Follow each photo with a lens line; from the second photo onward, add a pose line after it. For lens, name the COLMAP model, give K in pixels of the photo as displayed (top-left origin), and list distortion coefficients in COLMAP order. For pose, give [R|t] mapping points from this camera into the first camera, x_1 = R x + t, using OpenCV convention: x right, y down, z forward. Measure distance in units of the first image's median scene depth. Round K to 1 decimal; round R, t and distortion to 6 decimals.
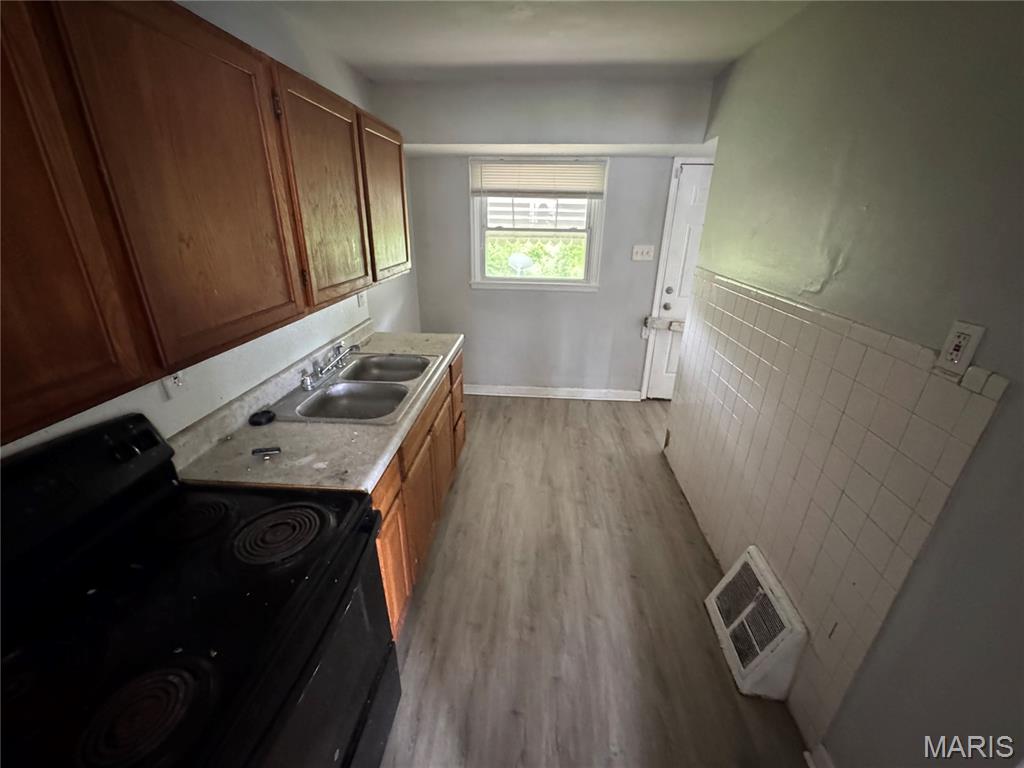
lens RADIAL K [[411.2, 0, 510.3], [0, 411.2, 383.3], [0, 0, 1]] dist [-0.003378, -0.000073]
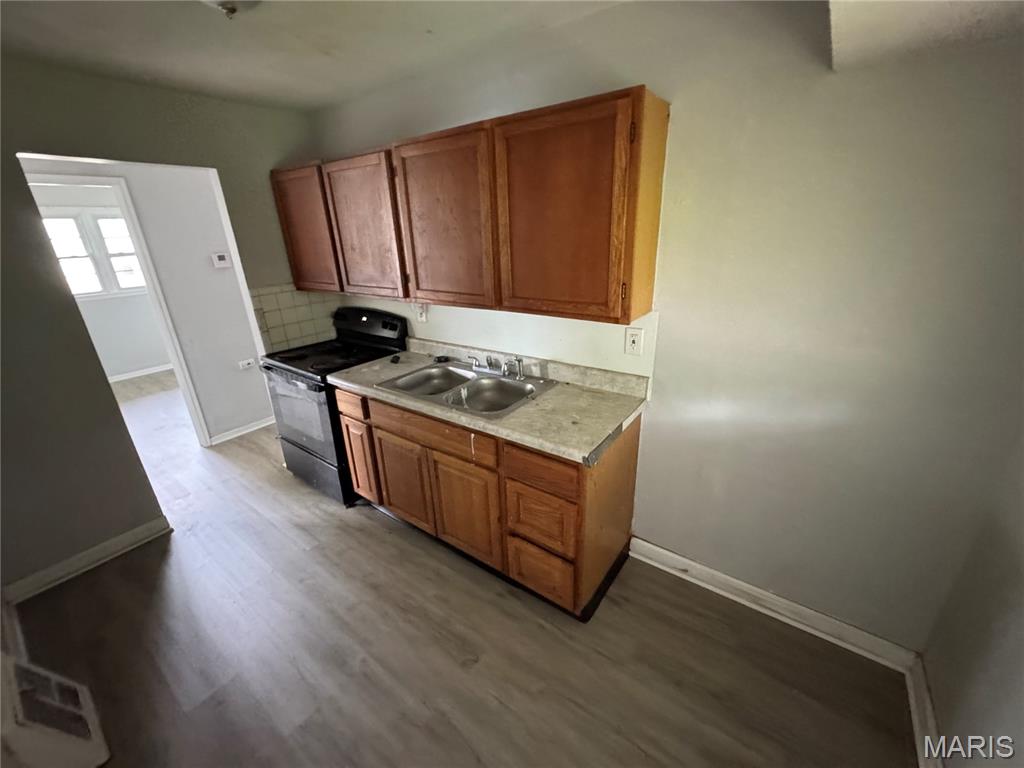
lens RADIAL K [[411.2, 0, 510.3], [0, 411.2, 383.3], [0, 0, 1]] dist [-0.003378, -0.000073]
pose [[-0.533372, 0.302536, -0.789928, 0.613478], [-0.293449, 0.809678, 0.508242, -0.805288], [0.793349, 0.502885, -0.343081, 1.958119]]
